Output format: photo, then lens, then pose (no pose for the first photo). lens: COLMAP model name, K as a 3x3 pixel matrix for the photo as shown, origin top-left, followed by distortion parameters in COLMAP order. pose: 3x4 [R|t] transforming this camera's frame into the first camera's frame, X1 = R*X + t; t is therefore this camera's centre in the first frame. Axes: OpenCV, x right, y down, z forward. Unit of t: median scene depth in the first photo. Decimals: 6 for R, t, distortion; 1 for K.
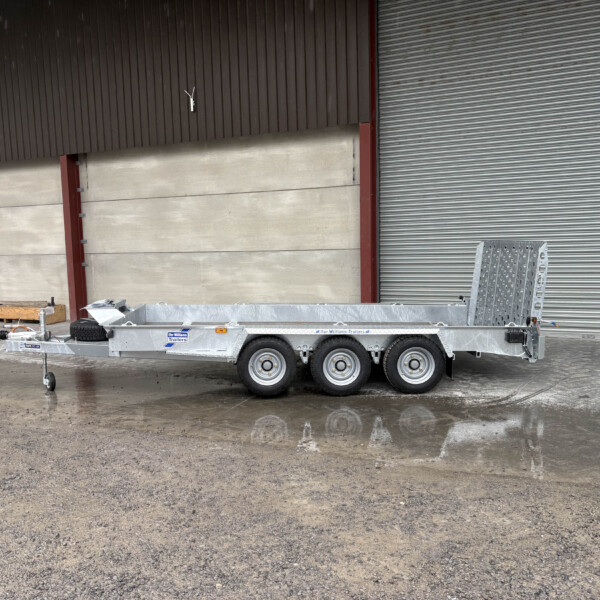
lens RADIAL K [[599.6, 0, 298.6], [0, 599.6, 321.3], [0, 0, 1]] dist [0.055429, -0.116932]
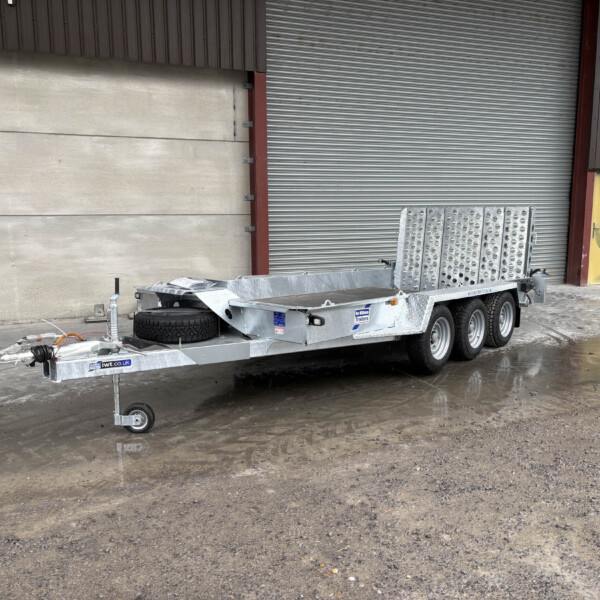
lens RADIAL K [[601.9, 0, 299.3], [0, 601.9, 321.1], [0, 0, 1]] dist [0.005622, -0.027492]
pose [[0.679811, -0.104875, 0.725850, -0.492875], [0.082892, 0.994368, 0.066037, -0.014761], [-0.728688, 0.015275, 0.684675, 0.321528]]
